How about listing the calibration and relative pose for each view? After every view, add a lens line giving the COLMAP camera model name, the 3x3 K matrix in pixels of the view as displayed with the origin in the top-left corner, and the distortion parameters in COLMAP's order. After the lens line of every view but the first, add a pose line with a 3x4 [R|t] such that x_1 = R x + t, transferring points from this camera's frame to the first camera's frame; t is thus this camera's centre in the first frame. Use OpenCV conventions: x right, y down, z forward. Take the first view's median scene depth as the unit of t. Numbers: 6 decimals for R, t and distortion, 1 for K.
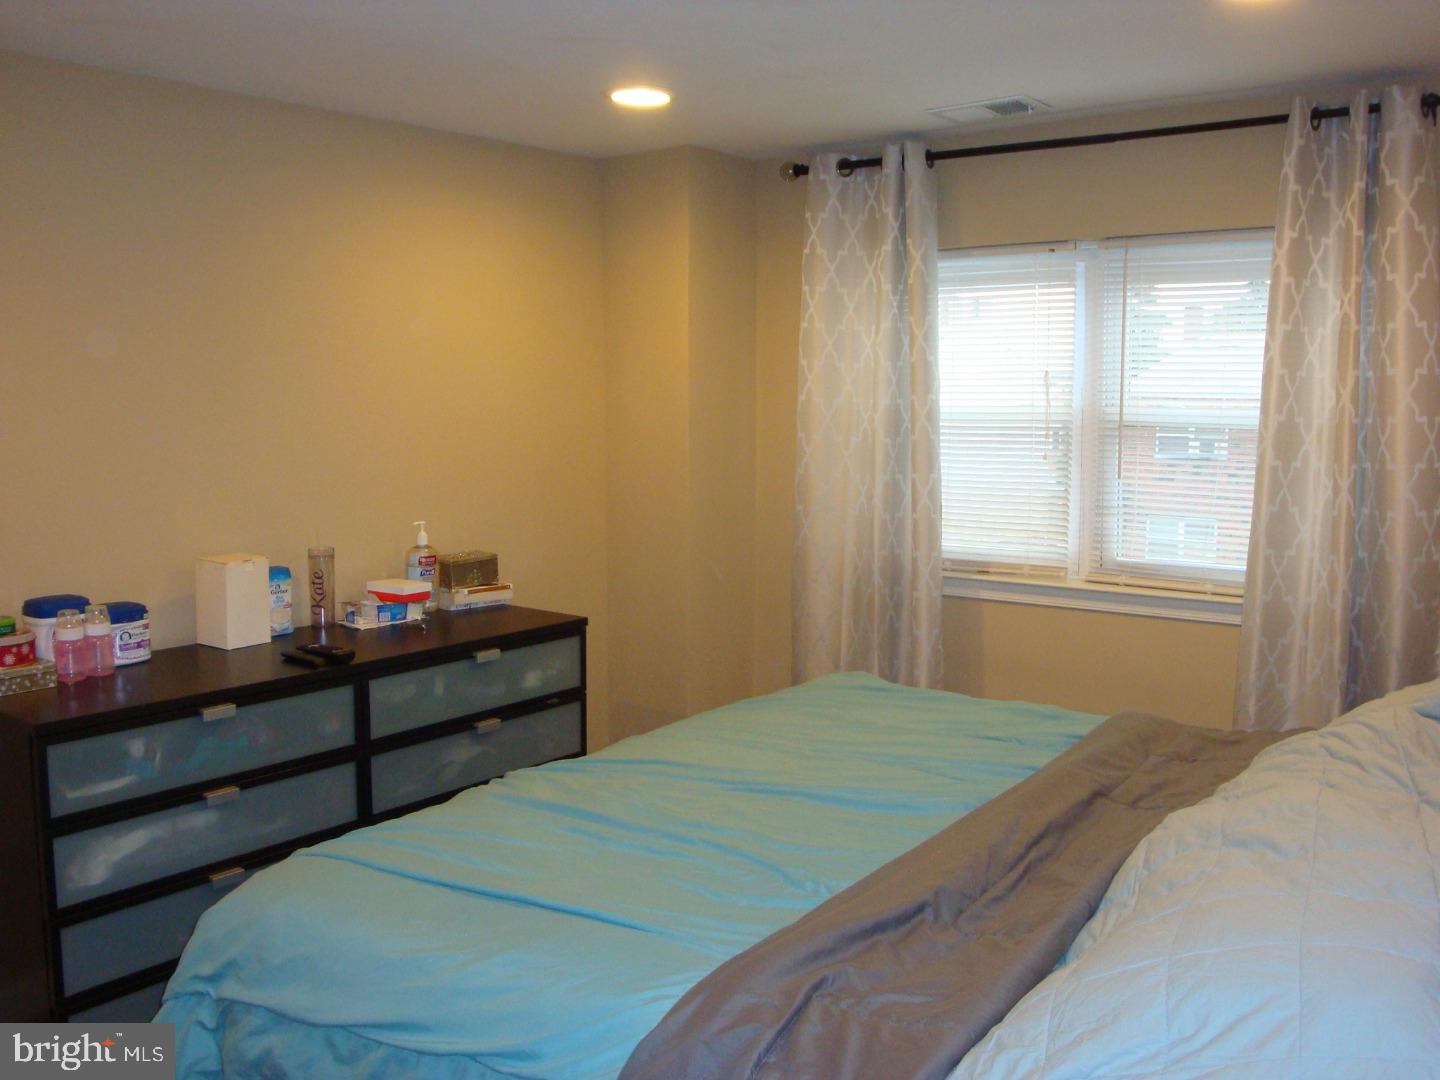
lens RADIAL K [[1328.1, 0, 716.1], [0, 1328.1, 558.1], [0, 0, 1]] dist [-0.152071, 0.149354]
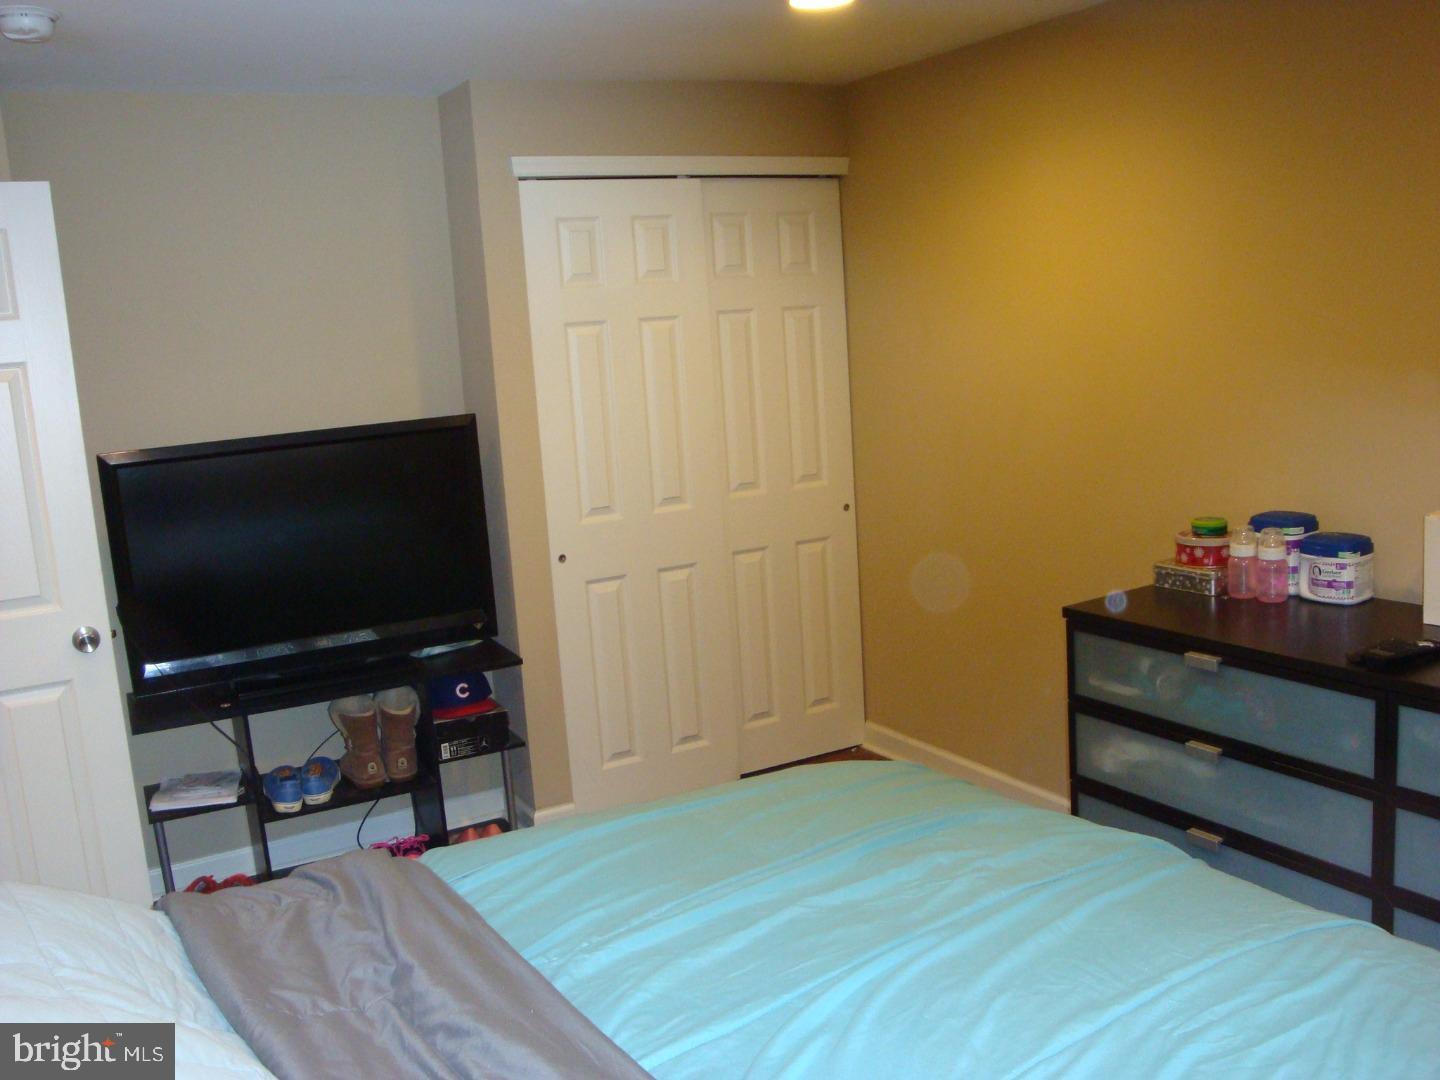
lens RADIAL K [[1328.1, 0, 716.1], [0, 1328.1, 558.1], [0, 0, 1]] dist [-0.152071, 0.149354]
pose [[-0.413811, 0.186901, -0.890971, 0.546684], [-0.037610, 0.974353, 0.221860, -0.138982], [0.909586, 0.125317, -0.396169, 1.014392]]
